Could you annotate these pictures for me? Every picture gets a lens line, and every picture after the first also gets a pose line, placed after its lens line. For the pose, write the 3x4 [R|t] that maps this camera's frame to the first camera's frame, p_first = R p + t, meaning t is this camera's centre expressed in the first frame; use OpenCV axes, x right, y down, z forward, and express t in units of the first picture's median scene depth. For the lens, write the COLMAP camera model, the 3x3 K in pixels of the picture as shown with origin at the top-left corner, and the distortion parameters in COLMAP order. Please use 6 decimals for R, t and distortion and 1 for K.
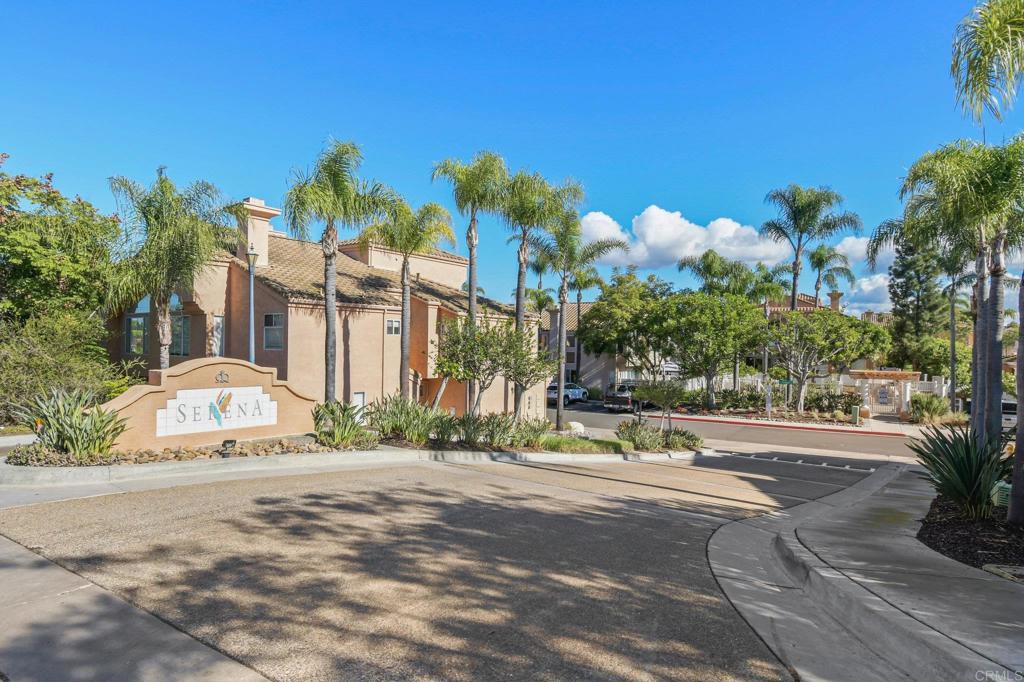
lens RADIAL K [[561.7, 0, 510.3], [0, 561.7, 340.1], [0, 0, 1]] dist [-0.007195, 0.002524]
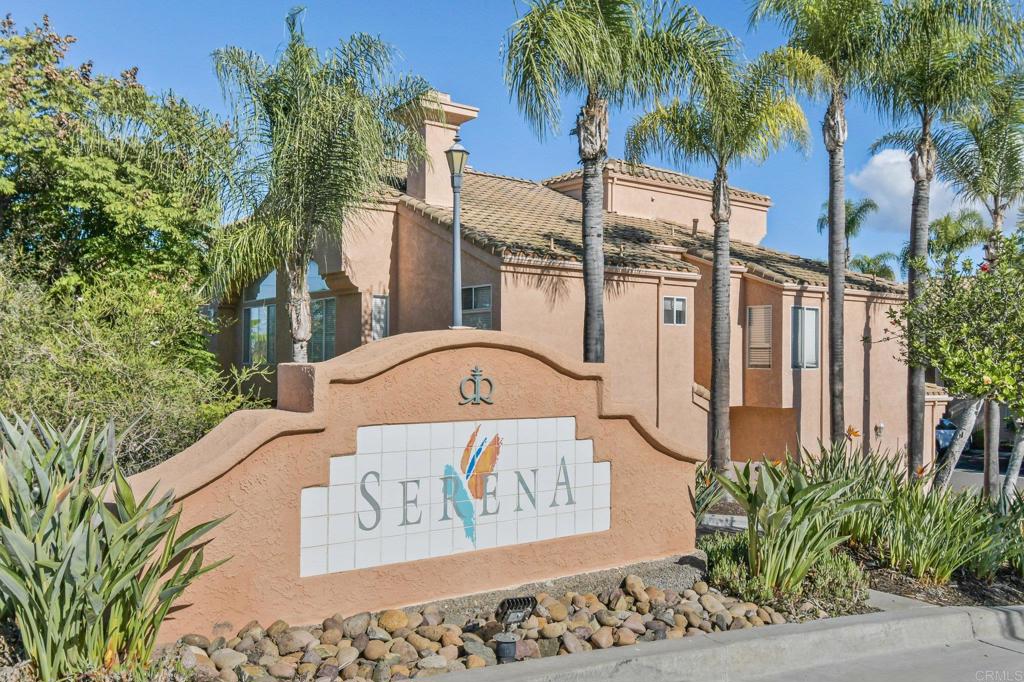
lens RADIAL K [[814.6, 0, 513.3], [0, 814.6, 342.6], [0, 0, 1]] dist [0.001112, -0.012512]
pose [[0.958673, -0.013011, -0.284212, -0.180477], [0.009261, 0.999852, -0.014532, 0.023521], [0.284359, 0.011299, 0.958651, 0.278657]]
